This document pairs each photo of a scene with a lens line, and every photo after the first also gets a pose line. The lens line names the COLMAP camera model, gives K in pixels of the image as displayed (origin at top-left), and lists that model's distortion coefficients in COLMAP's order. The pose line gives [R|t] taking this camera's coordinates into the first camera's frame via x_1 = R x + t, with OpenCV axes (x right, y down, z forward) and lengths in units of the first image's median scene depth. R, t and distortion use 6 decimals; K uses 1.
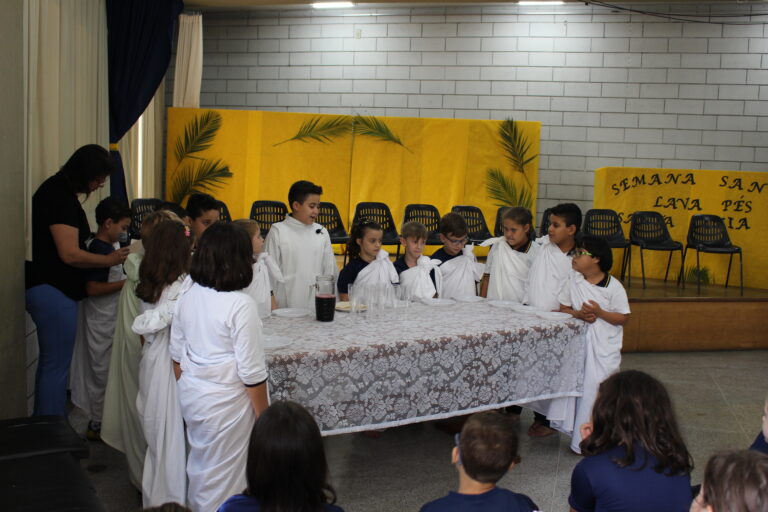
lens RADIAL K [[798.4, 0, 385.4], [0, 798.4, 258.4], [0, 0, 1]] dist [-0.065202, 0.000000]
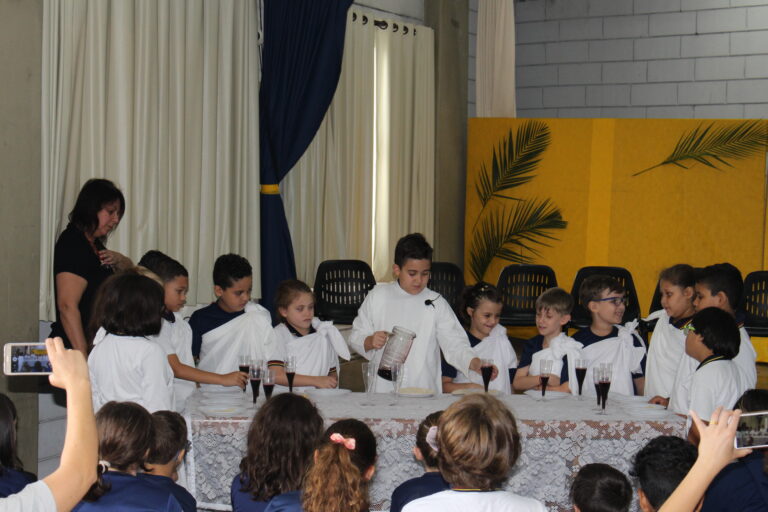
lens RADIAL K [[1925.3, 0, 416.7], [0, 1925.3, 251.4], [0, 0, 1]] dist [0.050550, 0.000000]
pose [[0.867022, -0.002490, -0.498264, 0.468532], [-0.041016, 0.996237, -0.076350, 0.034220], [0.496579, 0.086634, 0.863657, -0.343861]]
